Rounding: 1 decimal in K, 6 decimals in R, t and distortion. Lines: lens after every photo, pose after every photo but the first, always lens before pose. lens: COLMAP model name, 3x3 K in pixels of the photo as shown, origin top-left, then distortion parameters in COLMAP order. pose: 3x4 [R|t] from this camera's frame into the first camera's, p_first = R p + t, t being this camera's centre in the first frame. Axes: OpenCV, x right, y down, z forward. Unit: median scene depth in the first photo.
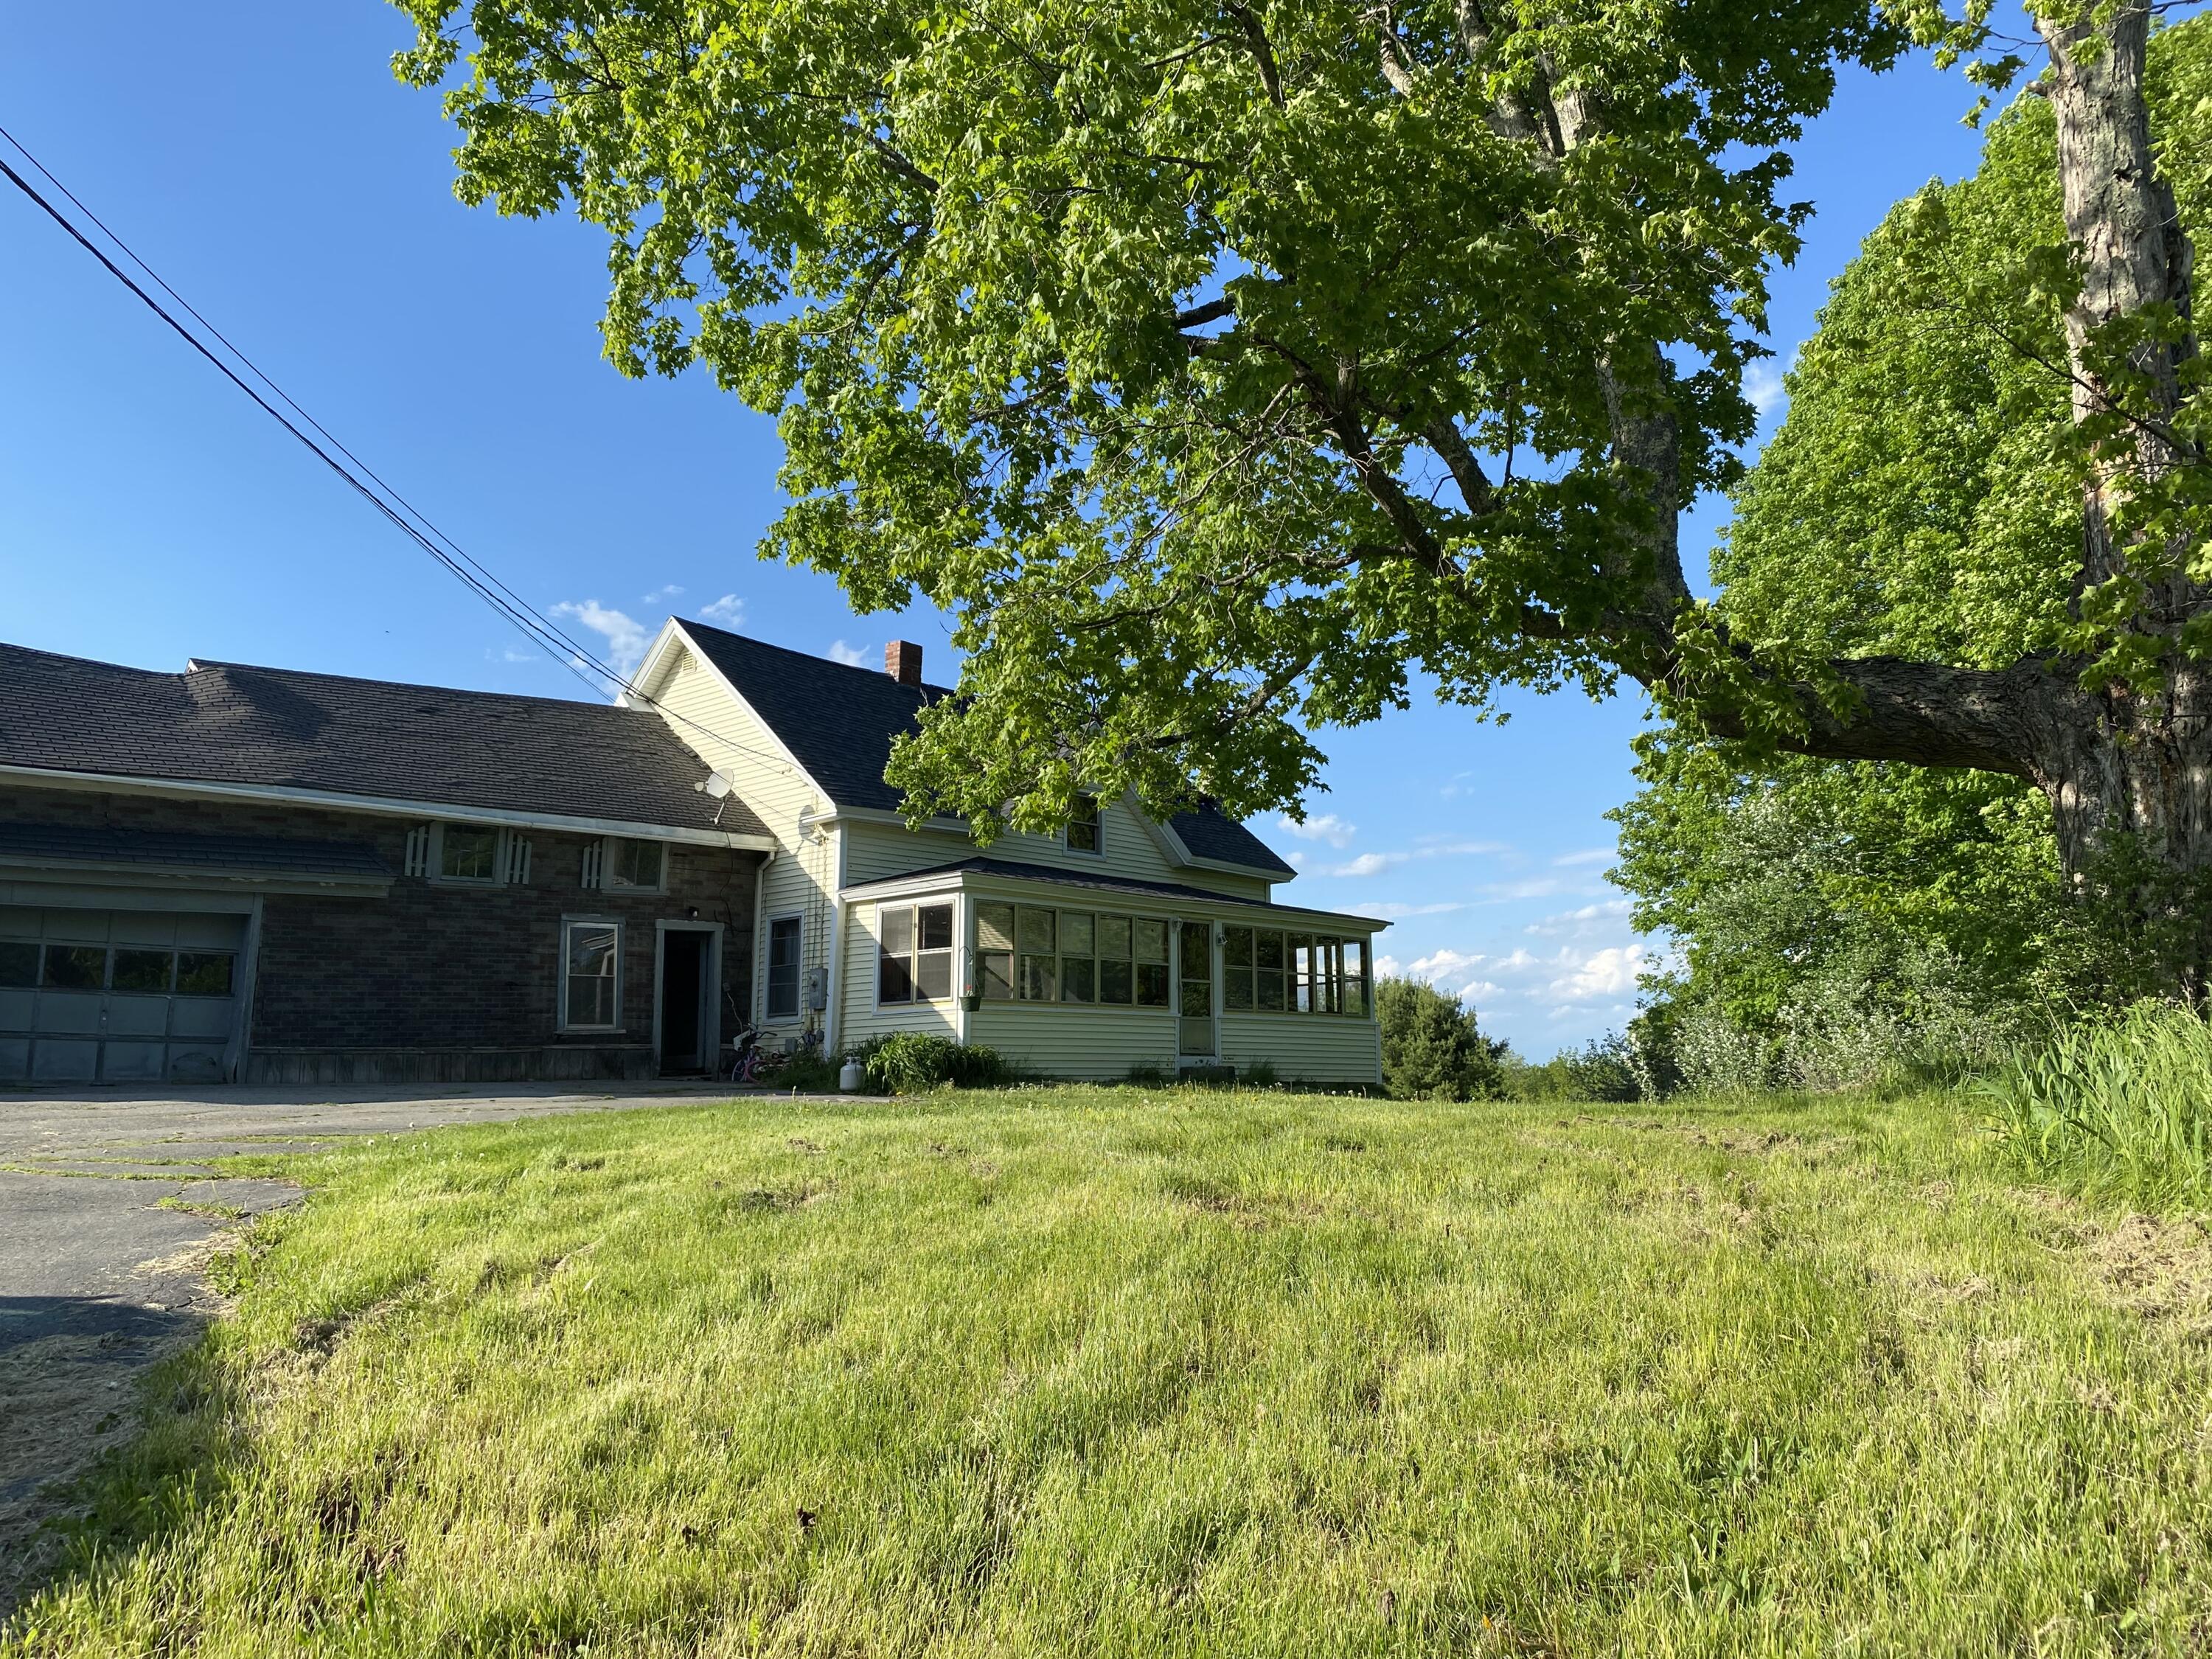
lens RADIAL K [[1670.8, 0, 1164.0], [0, 1670.8, 781.4], [0, 0, 1]] dist [-0.017564, -0.008198]
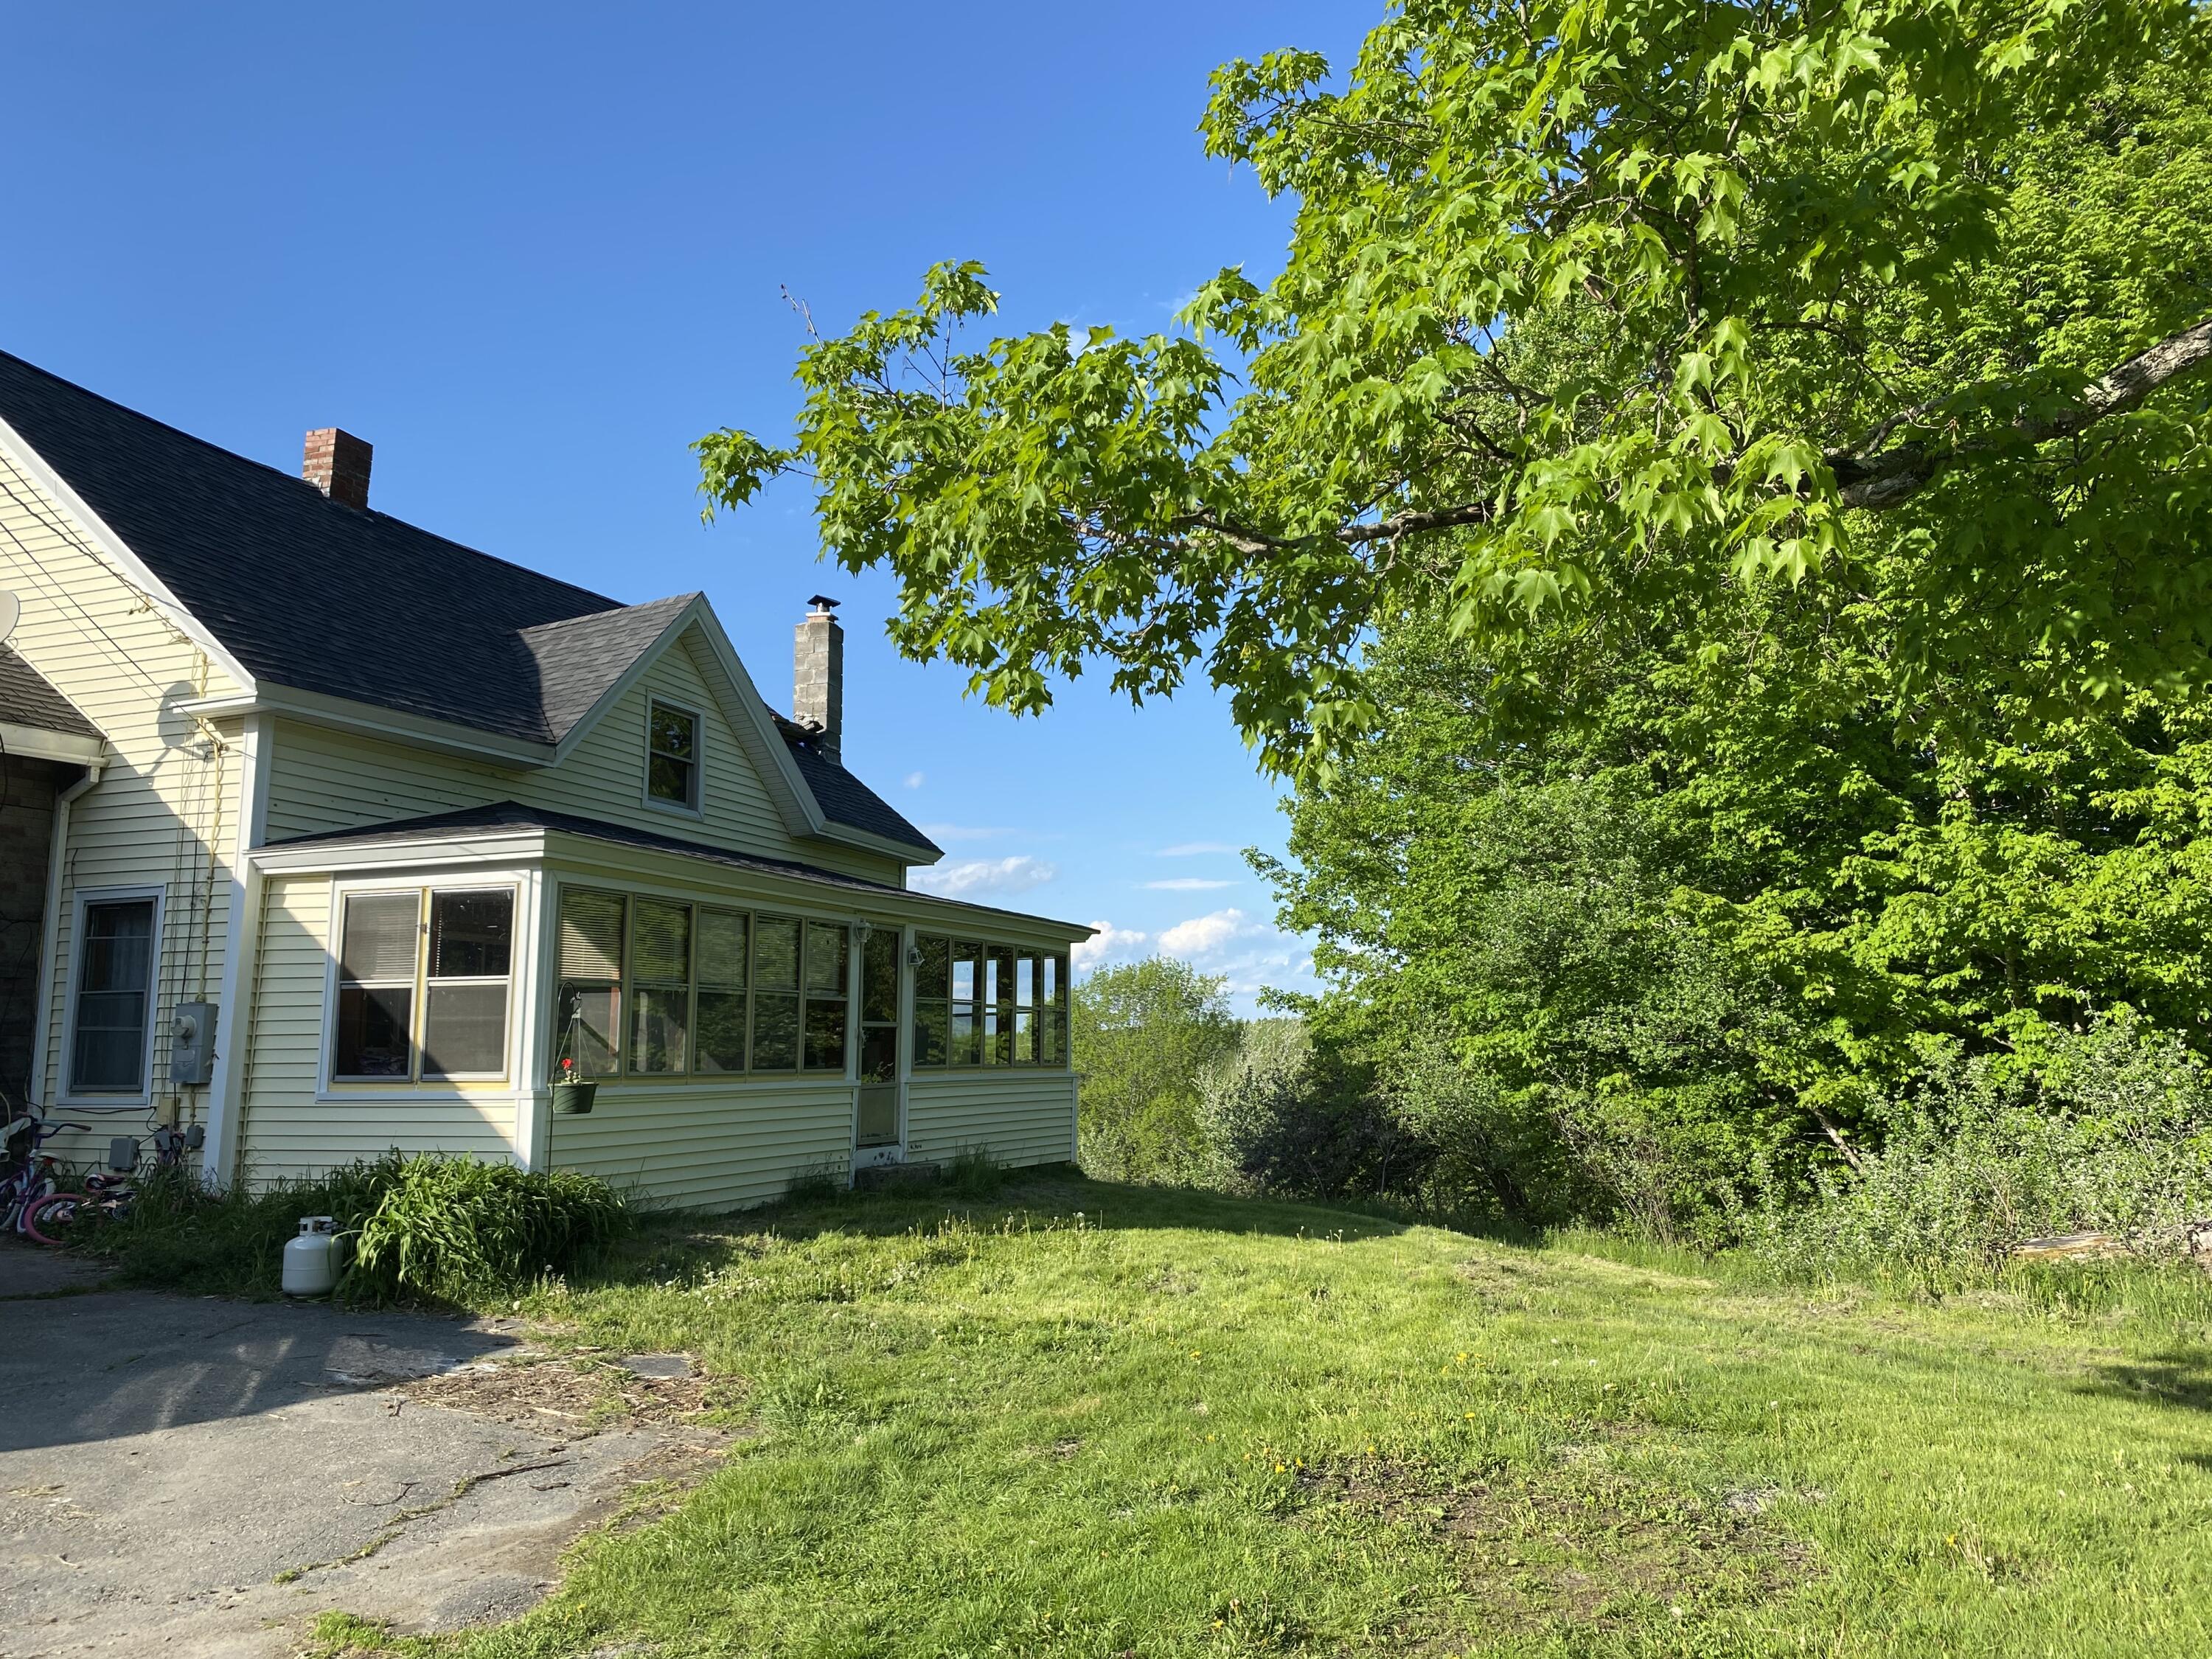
lens RADIAL K [[1640.7, 0, 1106.0], [0, 1640.7, 829.5], [0, 0, 1]] dist [-0.001344, 0.001883]
pose [[0.931279, 0.056666, 0.359871, -0.131720], [-0.073038, 0.996814, 0.032048, 0.023504], [-0.356909, -0.056130, 0.932451, 0.439093]]
